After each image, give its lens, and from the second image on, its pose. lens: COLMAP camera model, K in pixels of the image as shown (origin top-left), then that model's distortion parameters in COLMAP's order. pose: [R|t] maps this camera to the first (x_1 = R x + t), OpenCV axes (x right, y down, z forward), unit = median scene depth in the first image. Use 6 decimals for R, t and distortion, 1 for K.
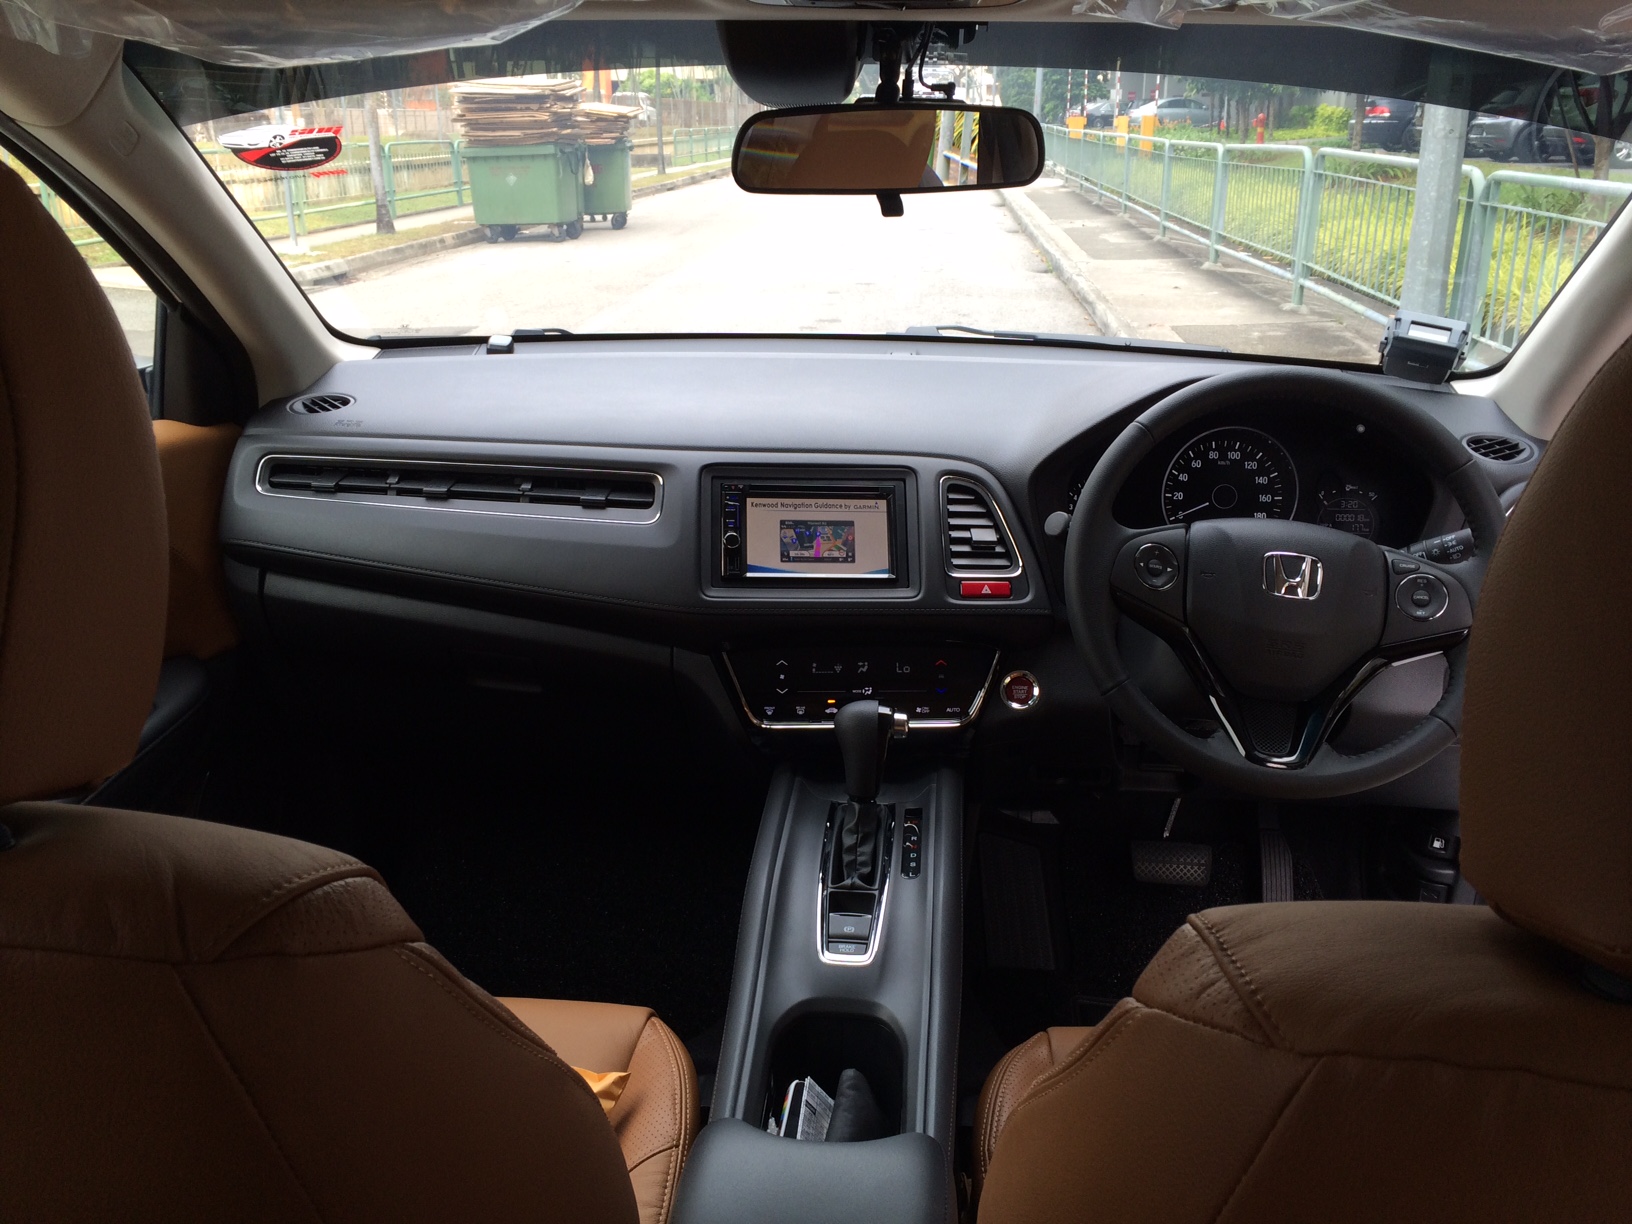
lens RADIAL K [[1377.6, 0, 806.8], [0, 1377.6, 613.9], [0, 0, 1]] dist [0.085923, -0.095254]
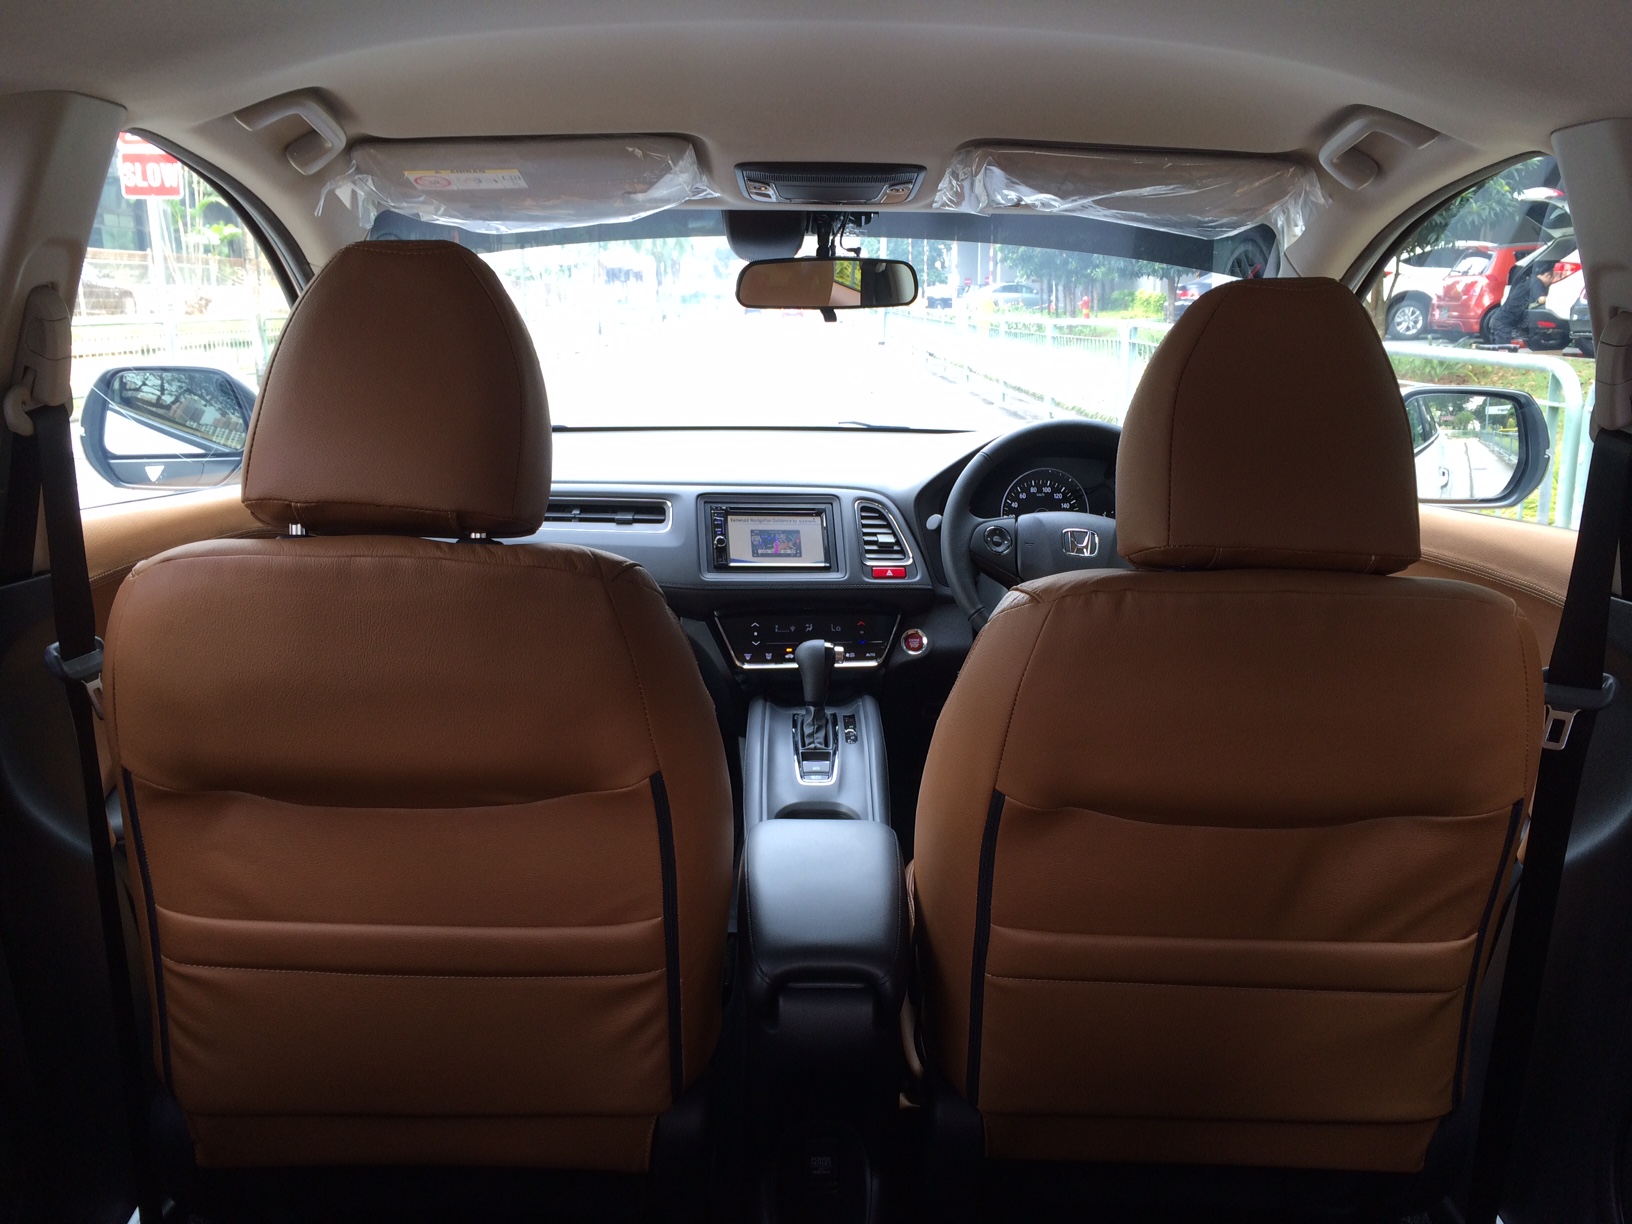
lens RADIAL K [[1377.6, 0, 806.8], [0, 1377.6, 613.9], [0, 0, 1]] dist [0.085923, -0.095254]
pose [[0.994775, -0.023913, 0.099254, -0.109380], [0.035641, 0.992359, -0.118126, 0.200830], [-0.095671, 0.121047, 0.988026, -0.467364]]
